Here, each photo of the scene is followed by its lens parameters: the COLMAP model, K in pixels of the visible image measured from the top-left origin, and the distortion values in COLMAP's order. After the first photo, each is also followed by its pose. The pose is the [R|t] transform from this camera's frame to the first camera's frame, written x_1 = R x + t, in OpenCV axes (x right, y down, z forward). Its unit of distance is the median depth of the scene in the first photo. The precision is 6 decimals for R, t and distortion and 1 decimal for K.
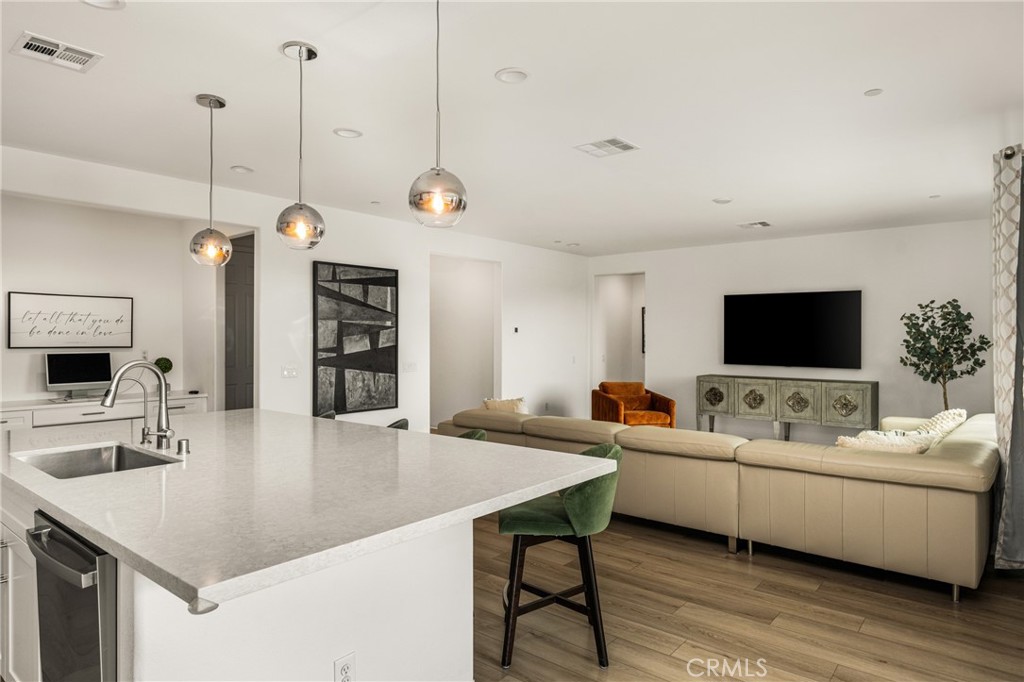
lens RADIAL K [[607.0, 0, 512.8], [0, 607.0, 340.8], [0, 0, 1]] dist [0.000061, 0.000022]
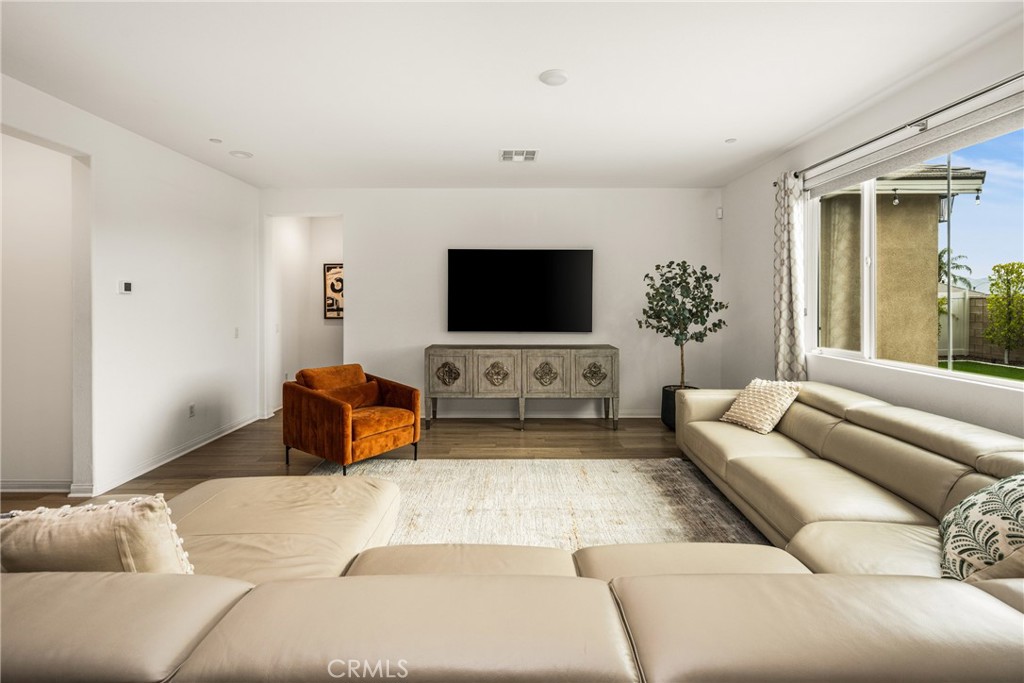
lens RADIAL K [[472.8, 0, 506.1], [0, 472.8, 305.4], [0, 0, 1]] dist [-0.000180, 0.000012]
pose [[0.770806, -0.011019, 0.636975, -0.003533], [0.006404, 0.999934, 0.009548, -0.003422], [-0.637038, -0.003281, 0.770825, 0.499841]]
